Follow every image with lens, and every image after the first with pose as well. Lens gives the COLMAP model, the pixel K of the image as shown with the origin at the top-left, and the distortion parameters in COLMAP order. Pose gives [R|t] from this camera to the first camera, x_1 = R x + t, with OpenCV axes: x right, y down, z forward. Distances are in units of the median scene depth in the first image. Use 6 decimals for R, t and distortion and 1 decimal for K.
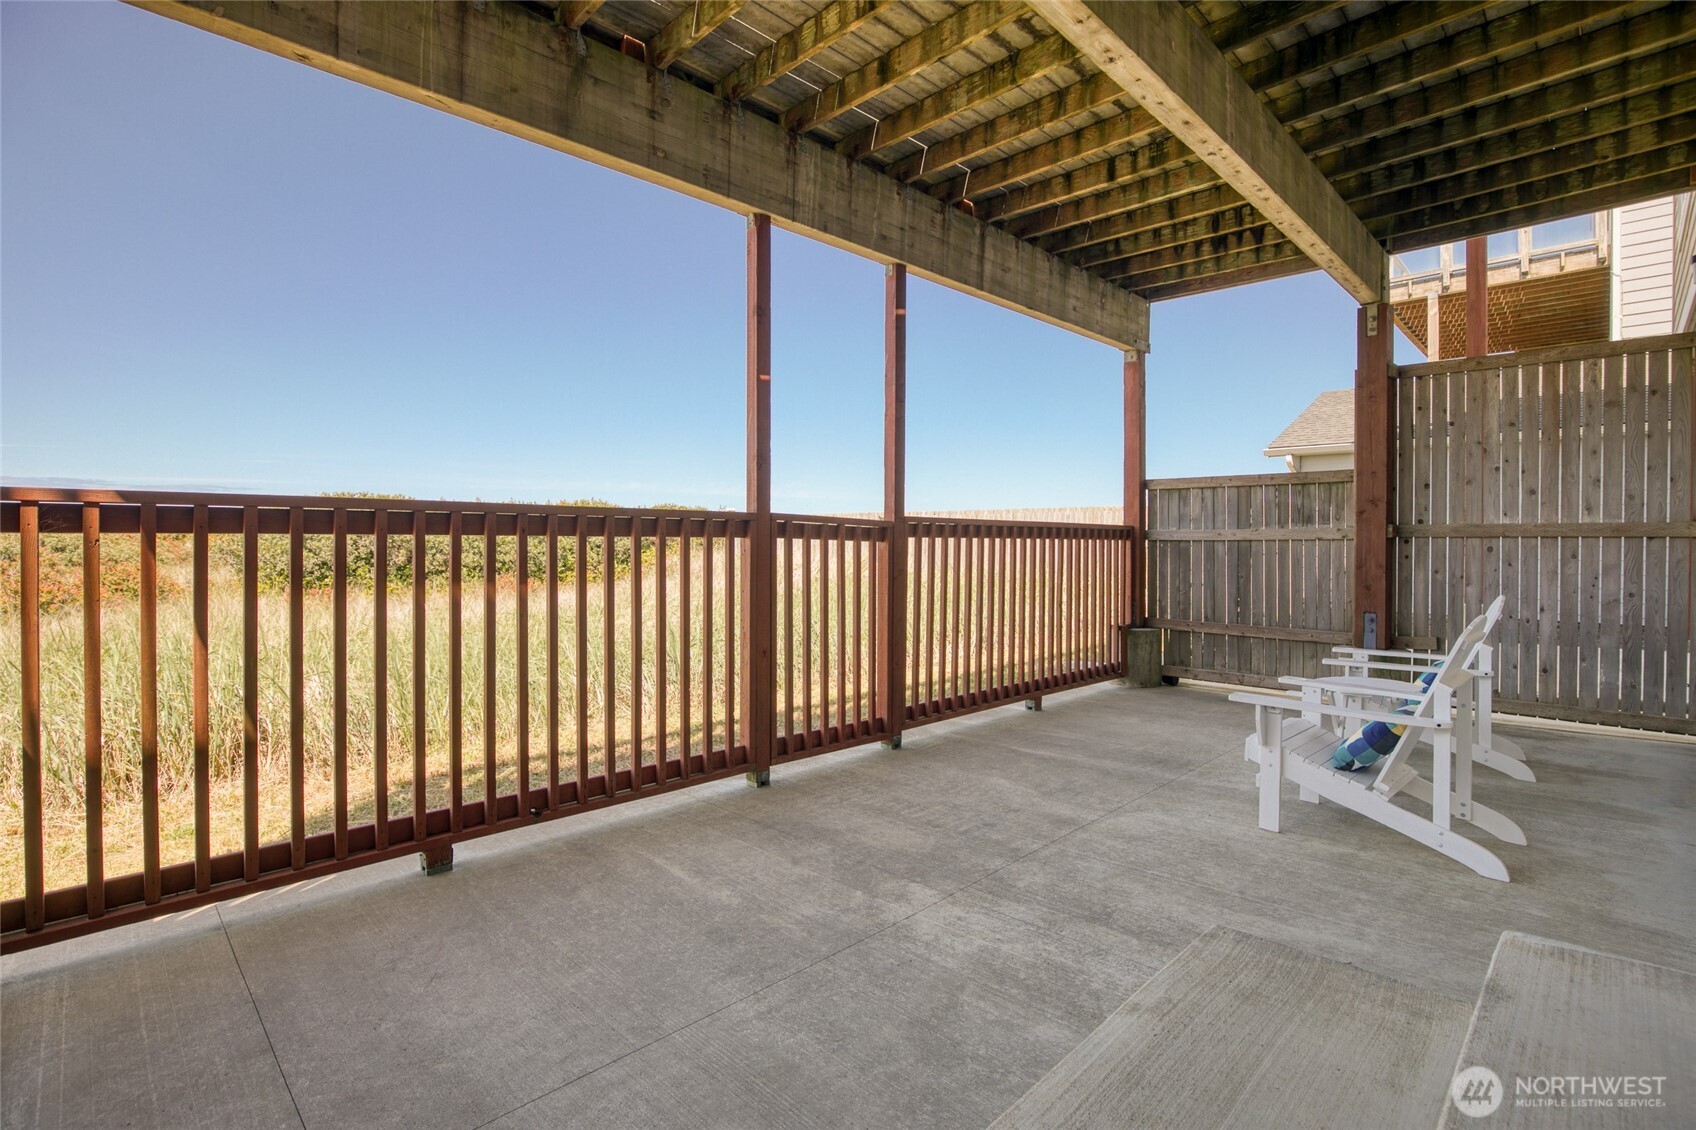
lens RADIAL K [[697.2, 0, 709.4], [0, 697.2, 564.9], [0, 0, 1]] dist [-0.023936, -0.000027]
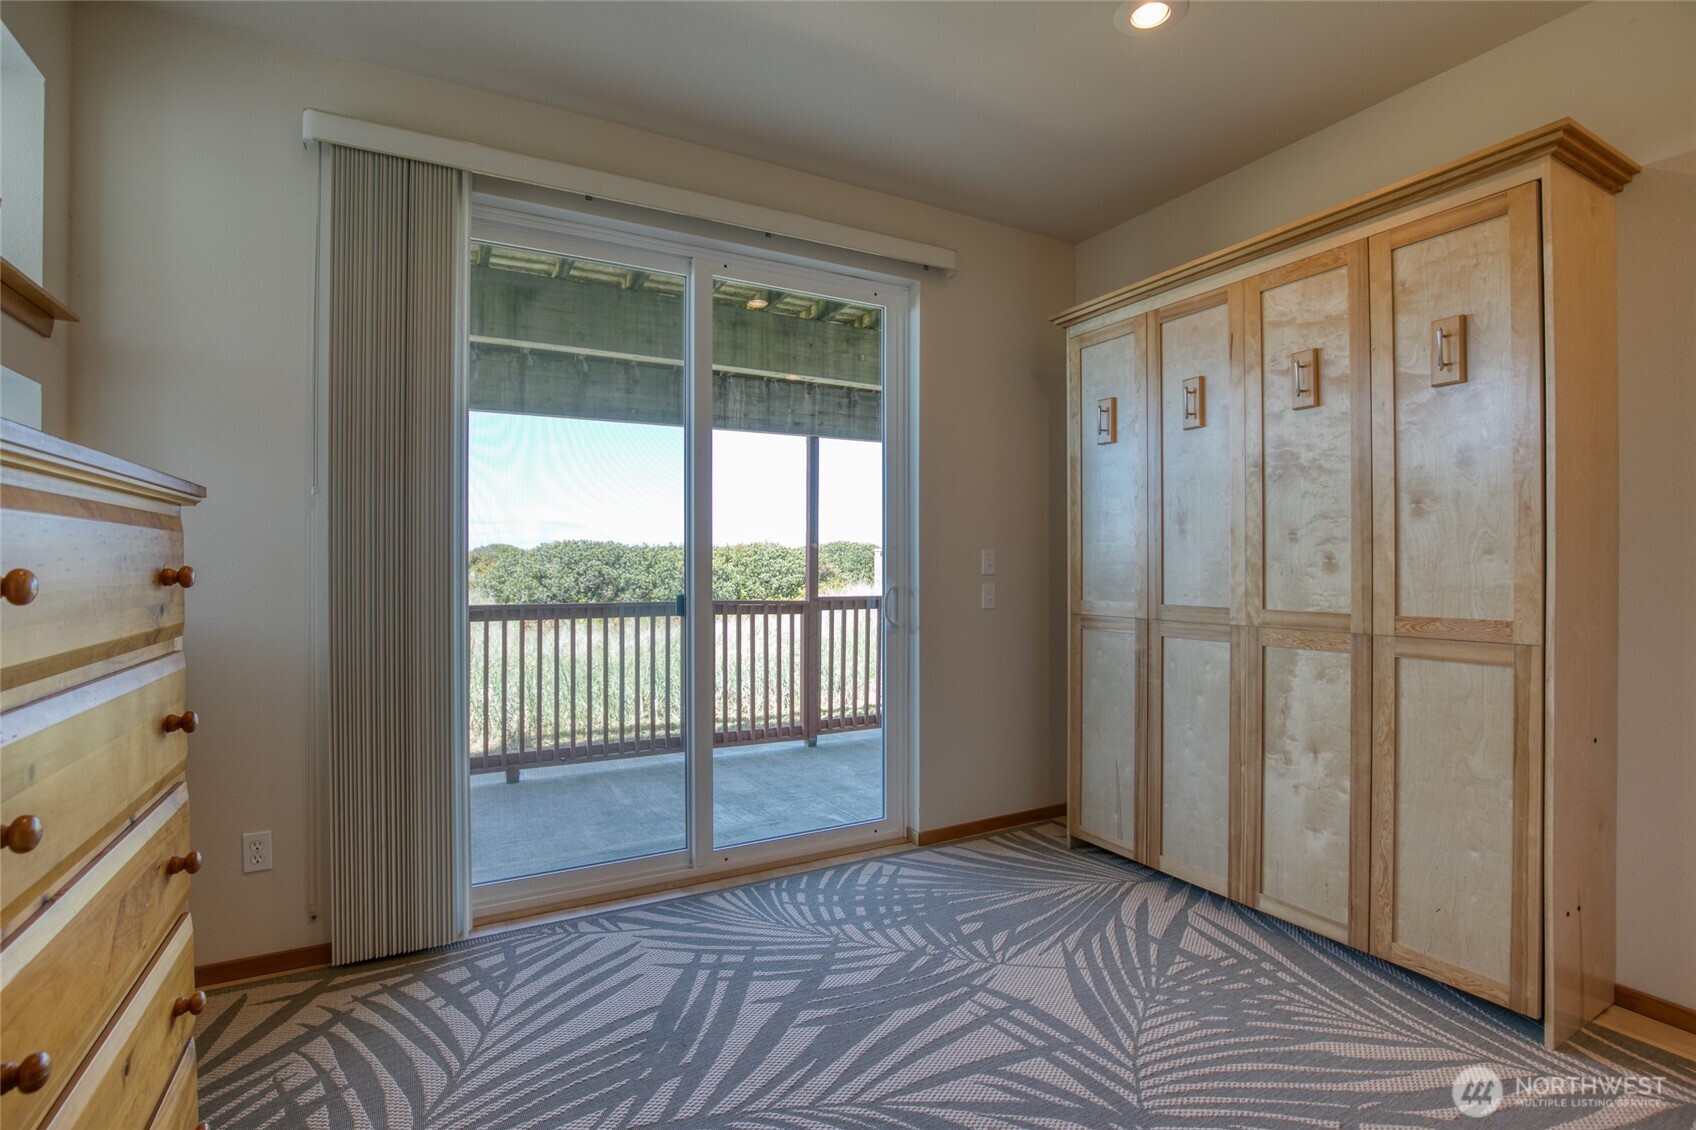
lens RADIAL K [[778.1, 0, 846.4], [0, 778.1, 566.0], [0, 0, 1]] dist [-0.035963, 0.008470]
pose [[0.967246, -0.003142, -0.253823, 0.916111], [0.001249, 0.999970, -0.007619, -0.148851], [0.253840, 0.007052, 0.967221, -0.782286]]
